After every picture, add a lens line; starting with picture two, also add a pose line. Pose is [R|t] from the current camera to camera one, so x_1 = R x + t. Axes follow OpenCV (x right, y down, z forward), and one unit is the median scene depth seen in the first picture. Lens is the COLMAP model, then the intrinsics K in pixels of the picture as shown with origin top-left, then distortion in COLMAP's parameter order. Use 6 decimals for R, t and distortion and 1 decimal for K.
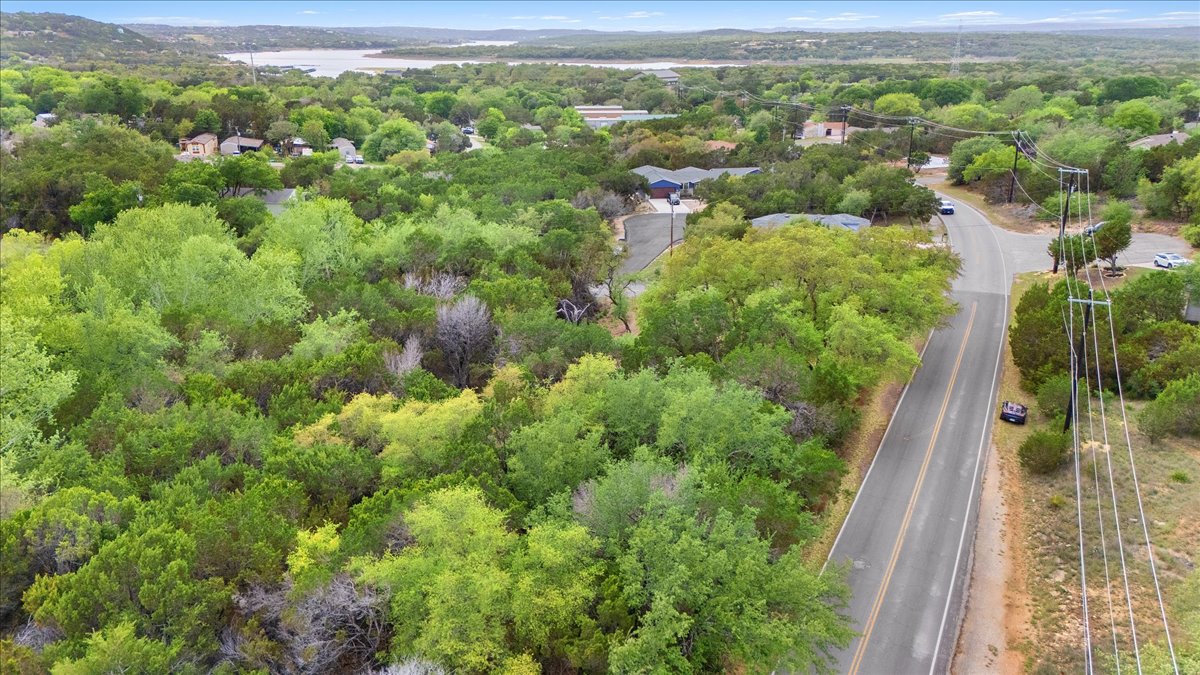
lens RADIAL K [[920.8, 0, 600.0], [0, 920.8, 329.0], [0, 0, 1]] dist [0.073814, -0.054377]
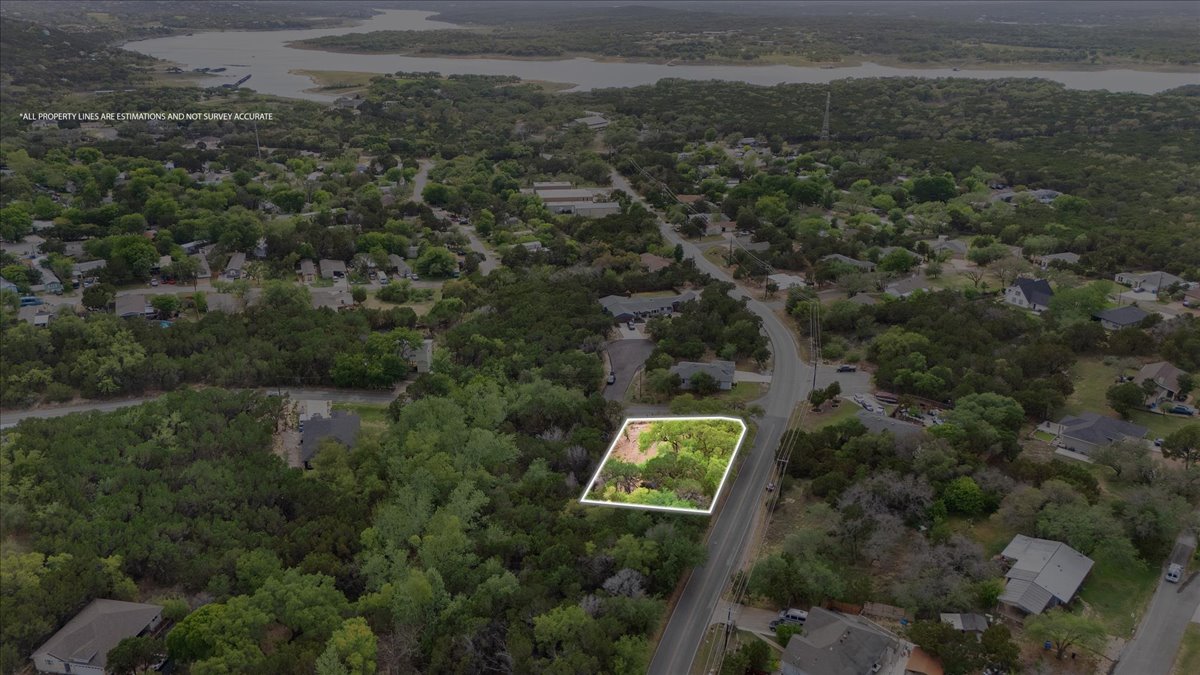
lens RADIAL K [[920.8, 0, 600.7], [0, 920.8, 329.0], [0, 0, 1]] dist [0.073814, -0.054377]
pose [[0.995523, -0.030492, 0.089472, -0.360401], [0.026846, 0.998770, 0.041679, -0.570798], [-0.090632, -0.039091, 0.995117, -1.939661]]
